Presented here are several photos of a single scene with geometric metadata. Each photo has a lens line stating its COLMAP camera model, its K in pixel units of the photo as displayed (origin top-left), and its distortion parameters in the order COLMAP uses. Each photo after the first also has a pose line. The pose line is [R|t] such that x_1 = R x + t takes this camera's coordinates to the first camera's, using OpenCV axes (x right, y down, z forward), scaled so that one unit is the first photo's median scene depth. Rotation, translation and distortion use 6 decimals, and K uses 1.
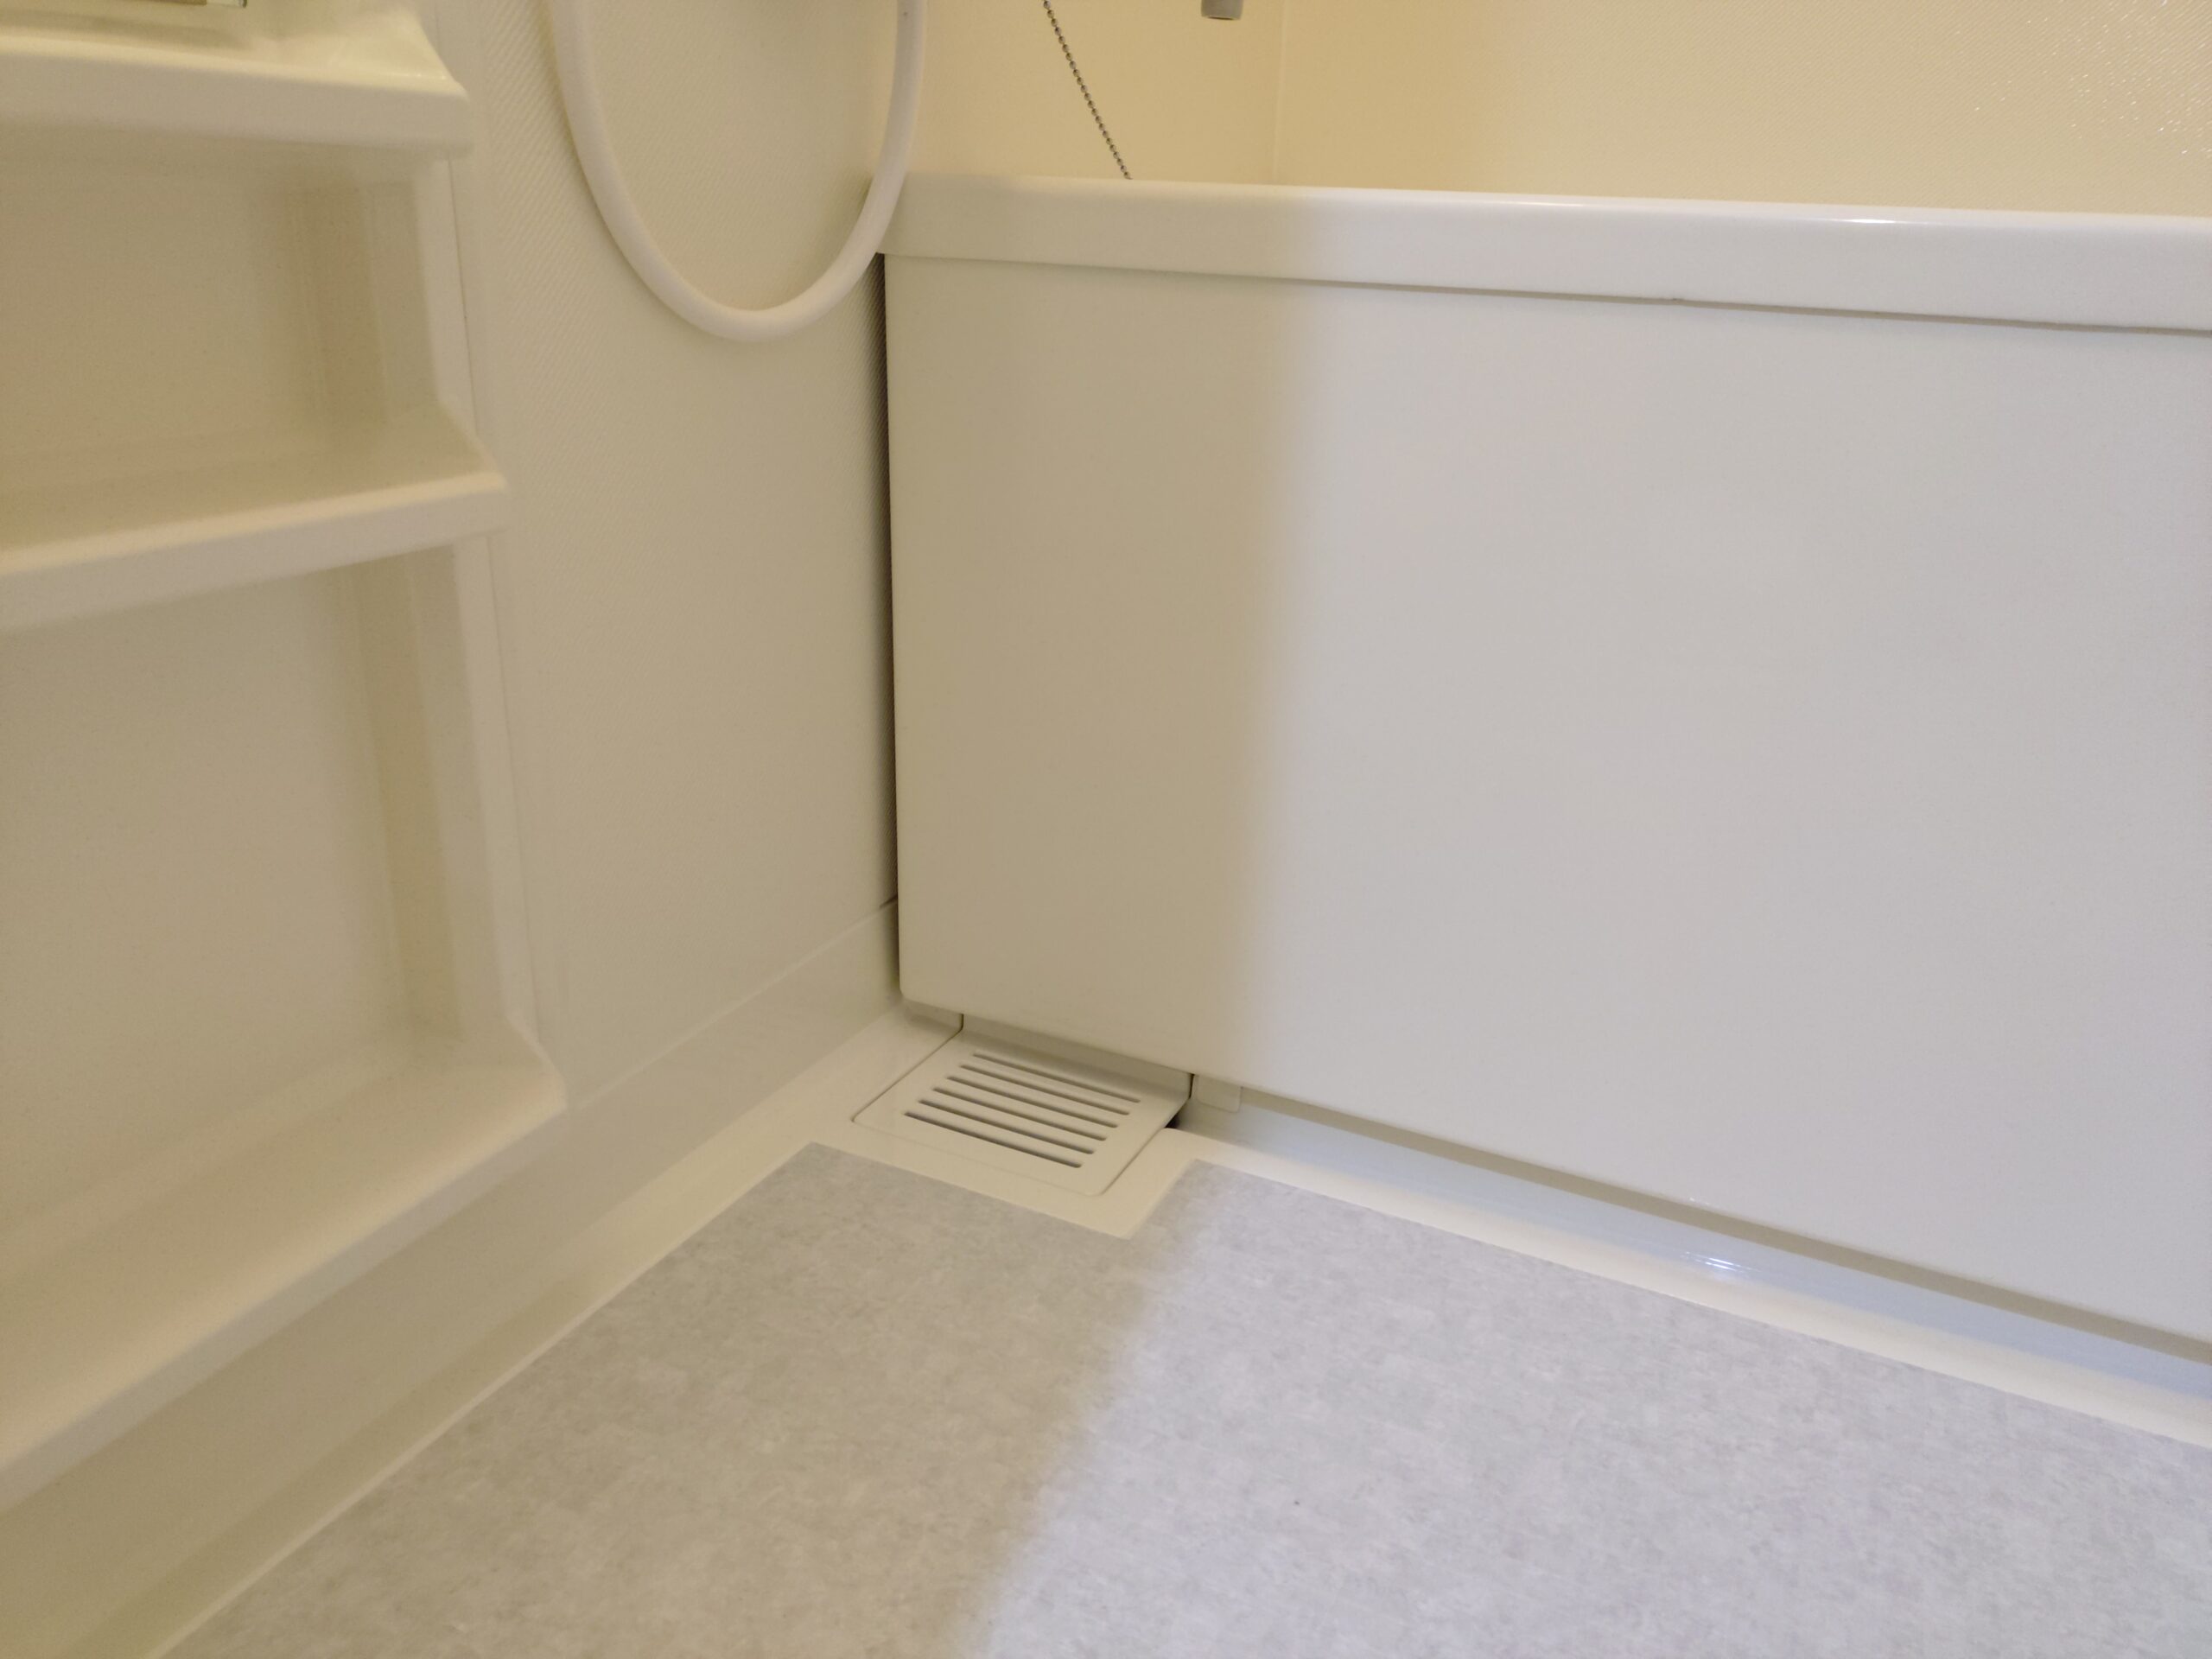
lens RADIAL K [[1660.0, 0, 1106.0], [0, 1660.0, 829.5], [0, 0, 1]] dist [0.079636, -0.002623]
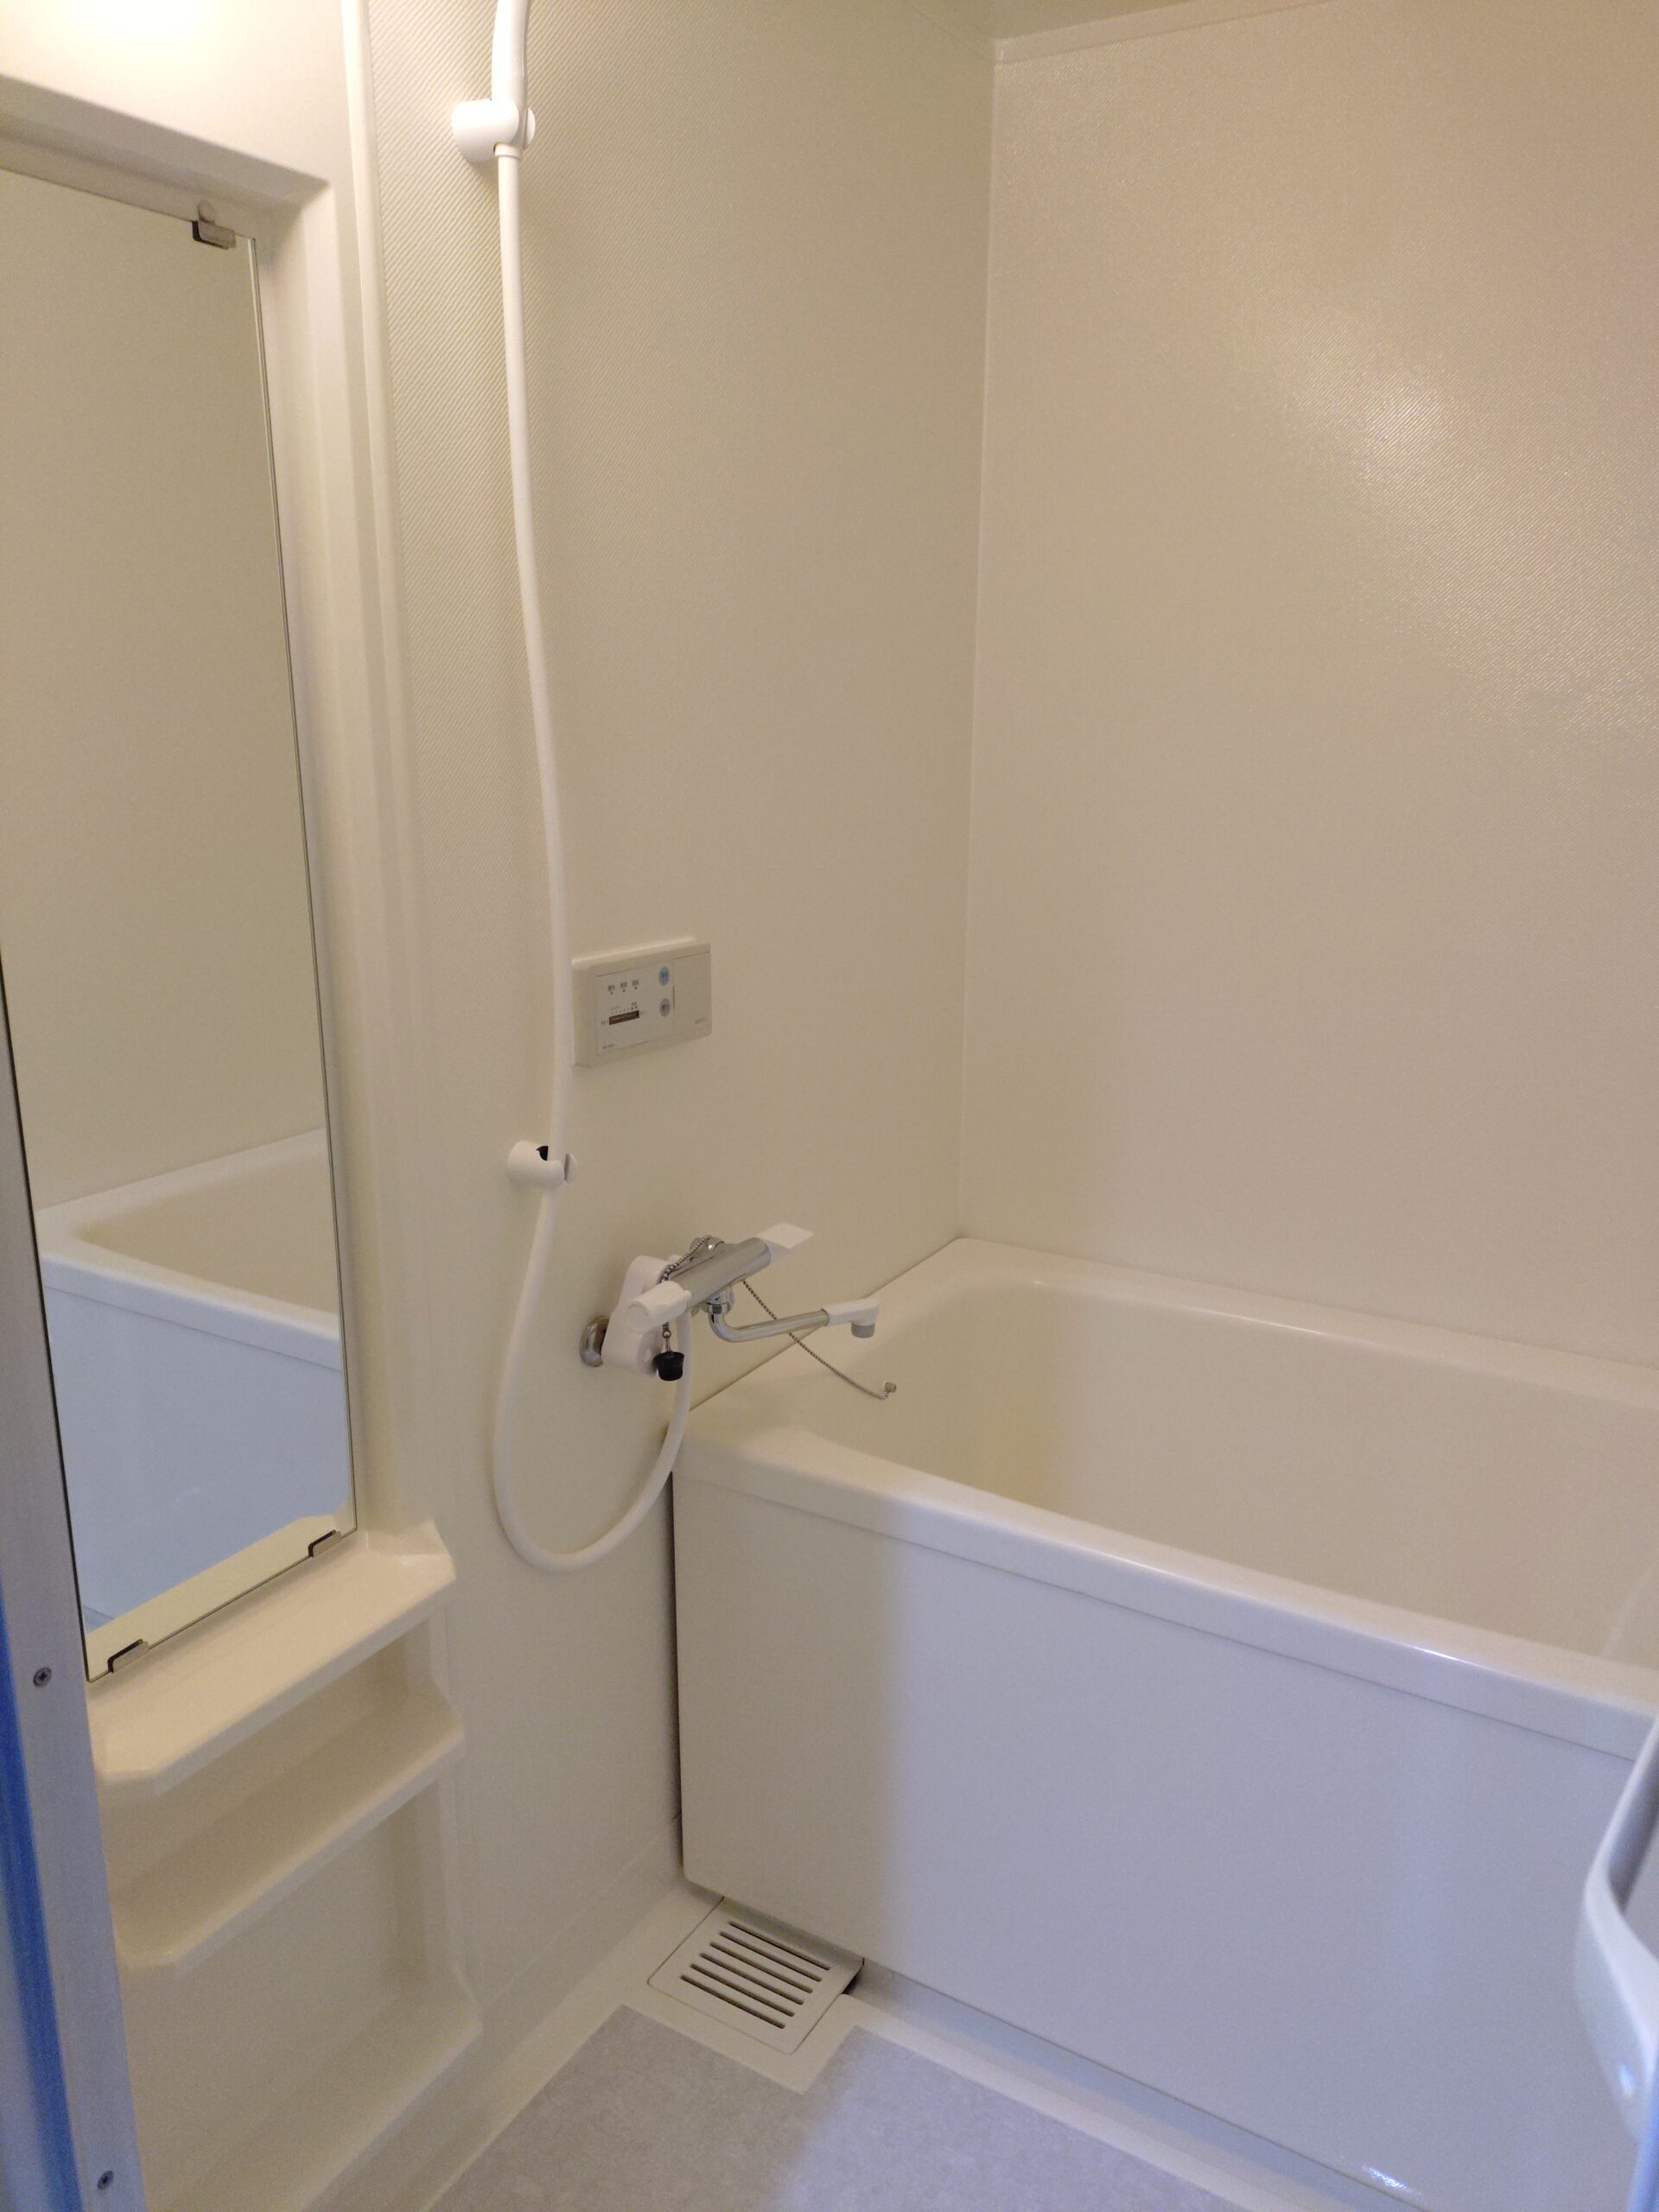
lens RADIAL K [[1661.6, 0, 829.5], [0, 1661.6, 1106.0], [0, 0, 1]] dist [-0.002717, -0.005875]
pose [[0.995482, -0.001791, -0.094934, 0.196877], [-0.008669, 0.993932, -0.109655, -0.549426], [0.094554, 0.109982, 0.989426, -0.741948]]
